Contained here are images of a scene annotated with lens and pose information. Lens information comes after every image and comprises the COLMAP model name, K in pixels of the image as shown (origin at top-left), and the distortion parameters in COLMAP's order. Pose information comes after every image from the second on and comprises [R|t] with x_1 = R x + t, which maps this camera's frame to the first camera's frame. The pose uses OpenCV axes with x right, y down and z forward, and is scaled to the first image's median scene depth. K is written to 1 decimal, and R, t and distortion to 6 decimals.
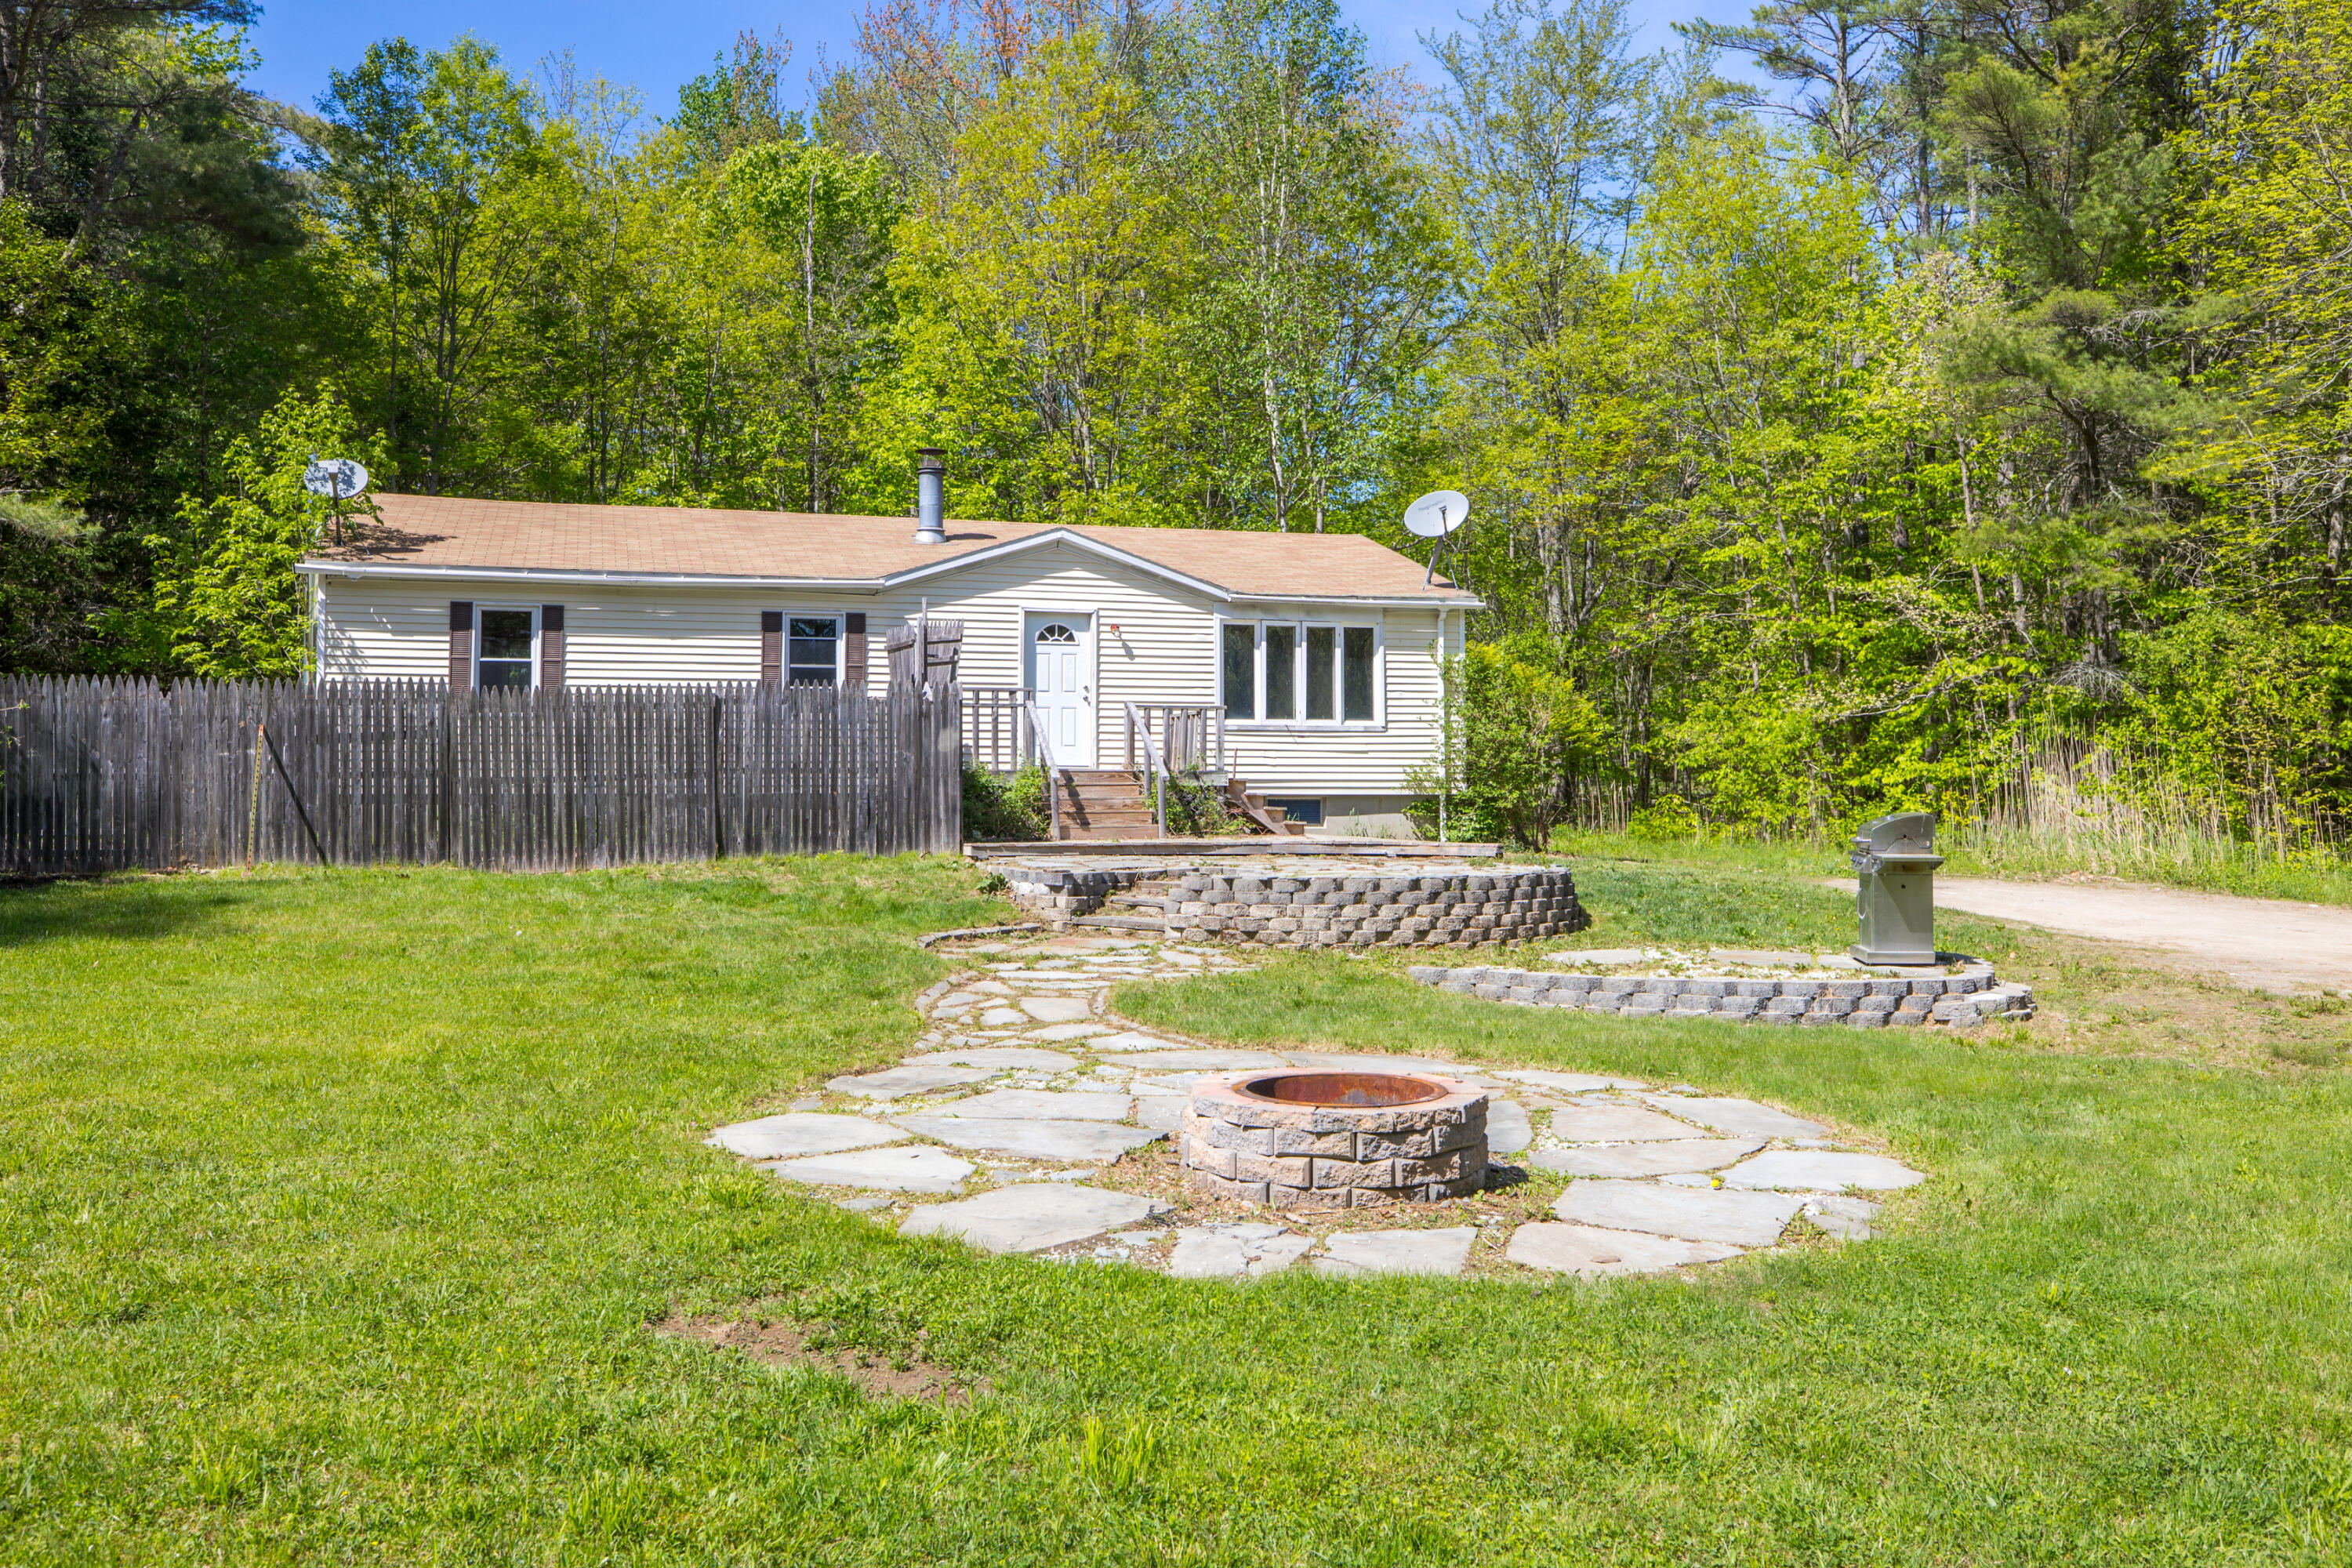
lens RADIAL K [[1901.2, 0, 1175.9], [0, 1901.2, 772.9], [0, 0, 1]] dist [-0.062029, 0.000597]
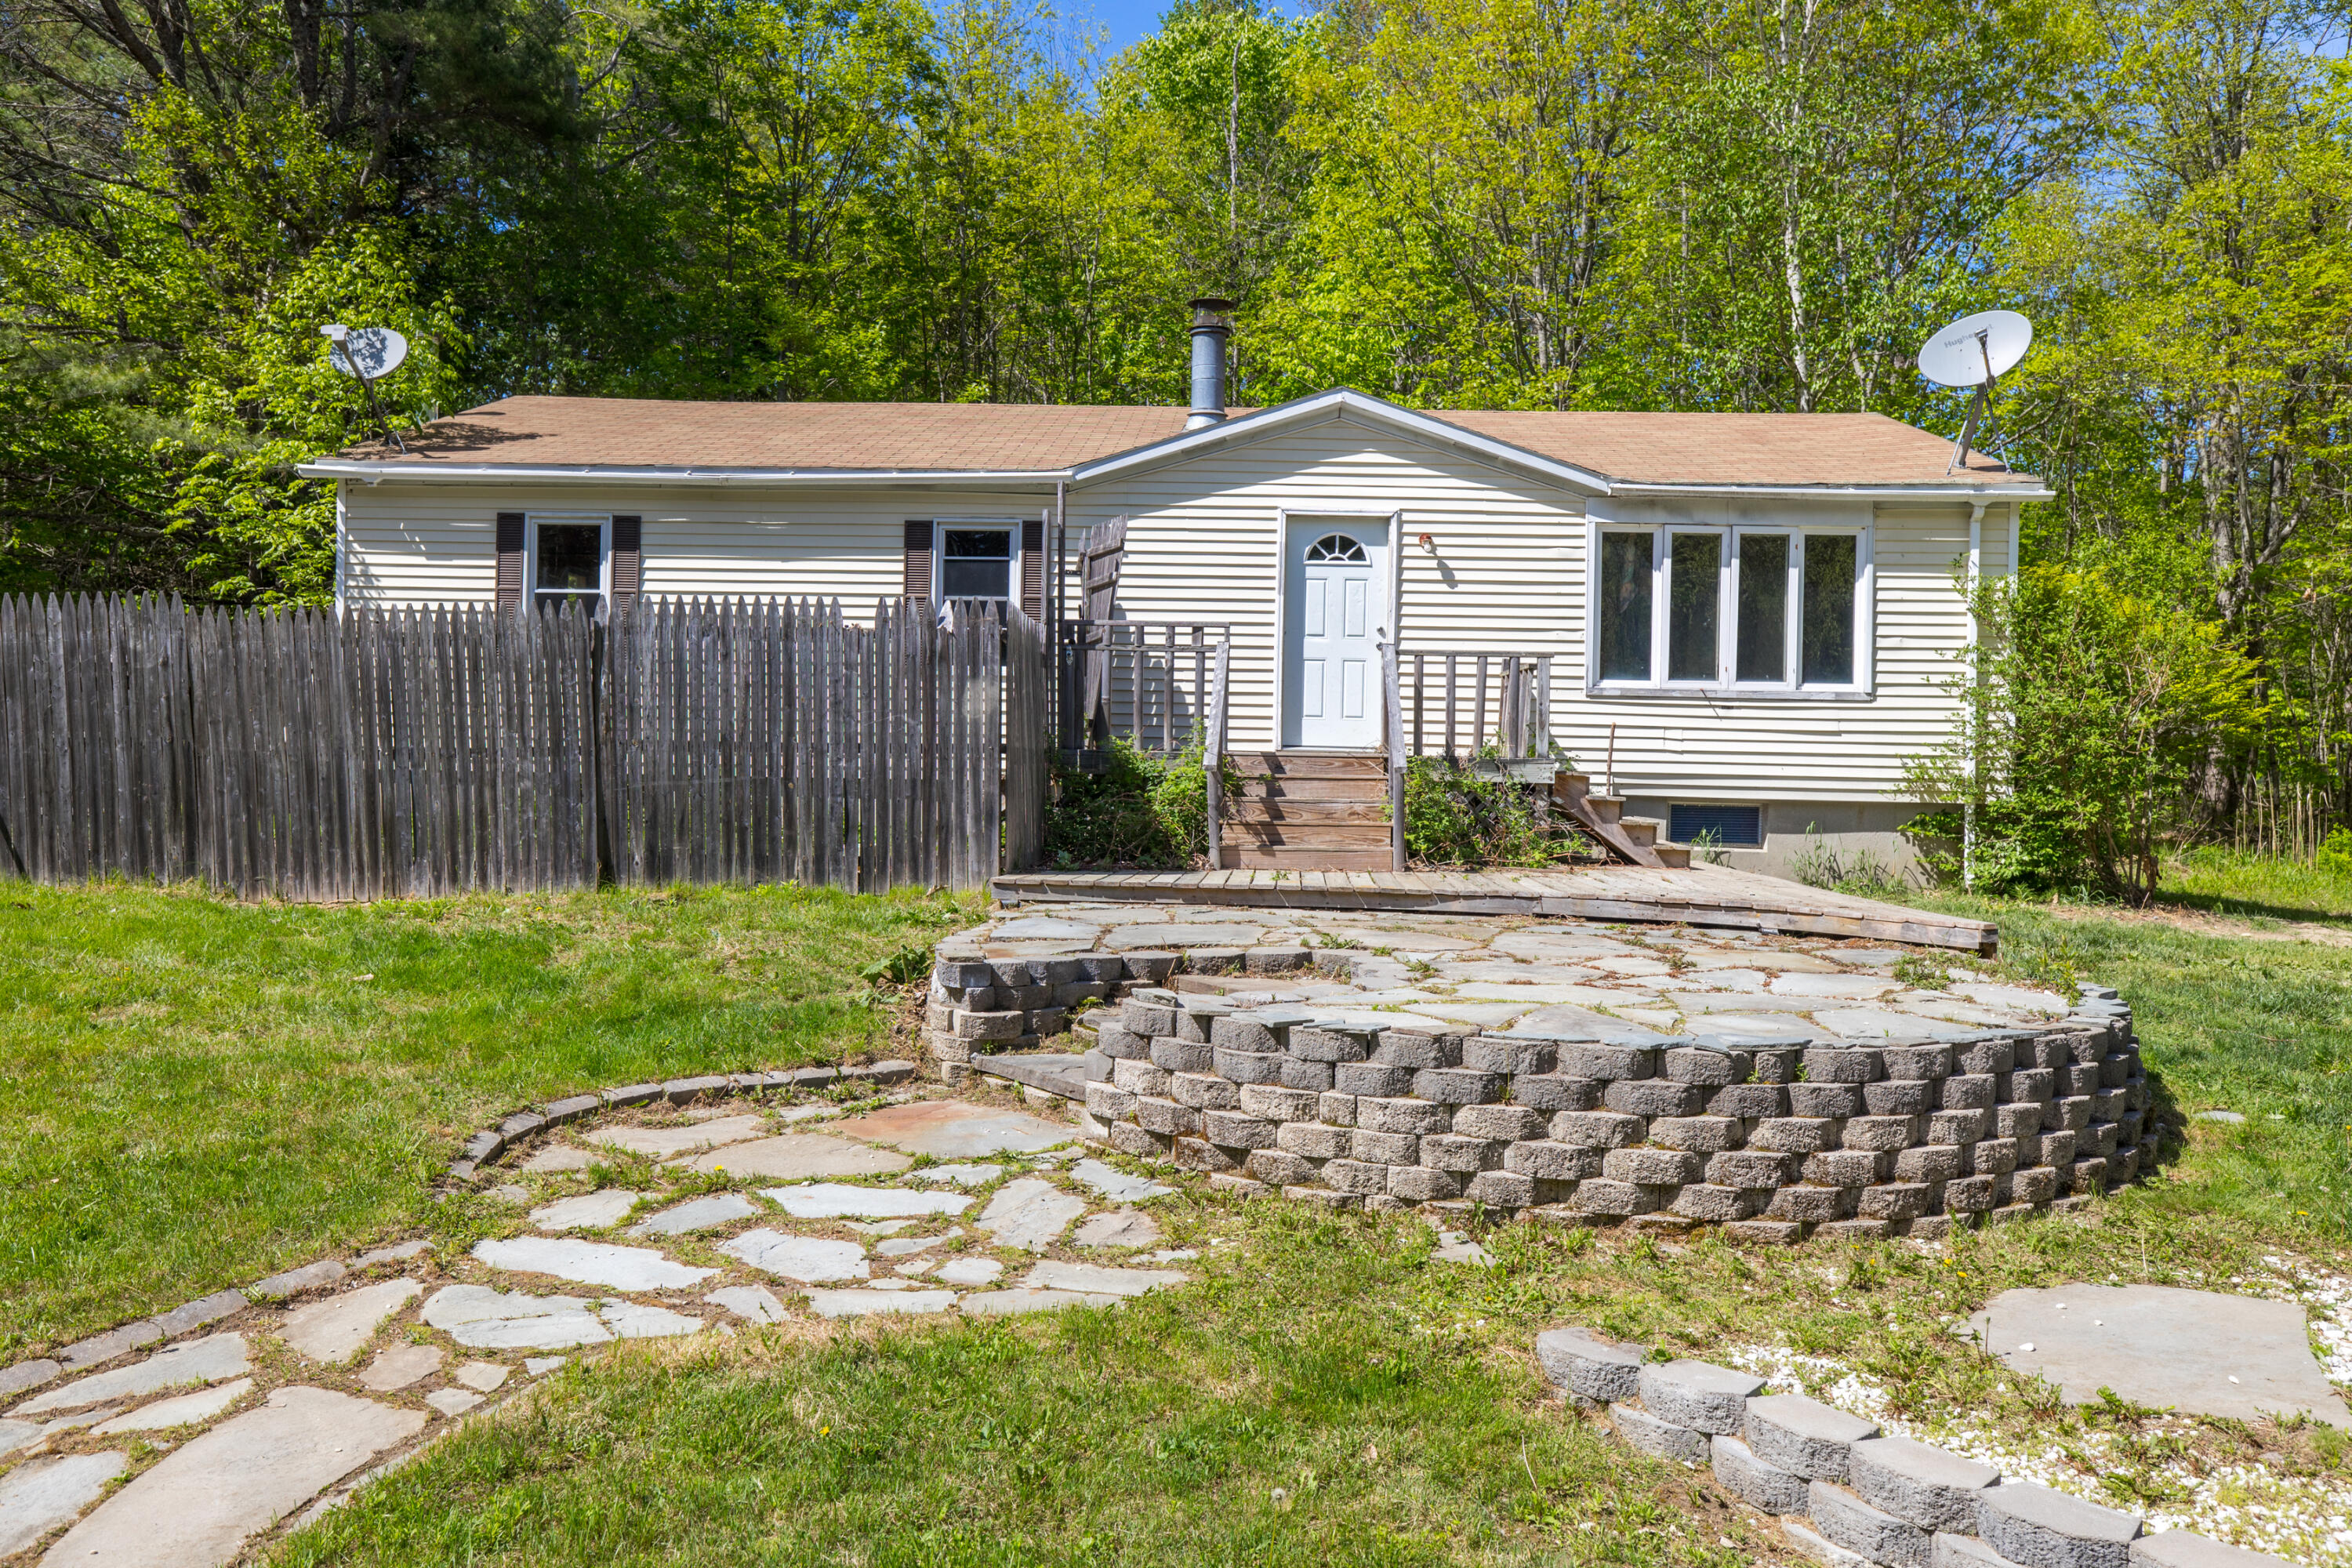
lens RADIAL K [[1802.1, 0, 1173.1], [0, 1802.1, 785.8], [0, 0, 1]] dist [-0.025298, 0.010496]
pose [[0.942206, 0.022925, -0.334249, 0.103296], [-0.016983, 0.999642, 0.020690, -0.002468], [0.334604, -0.013817, 0.942258, 0.412068]]
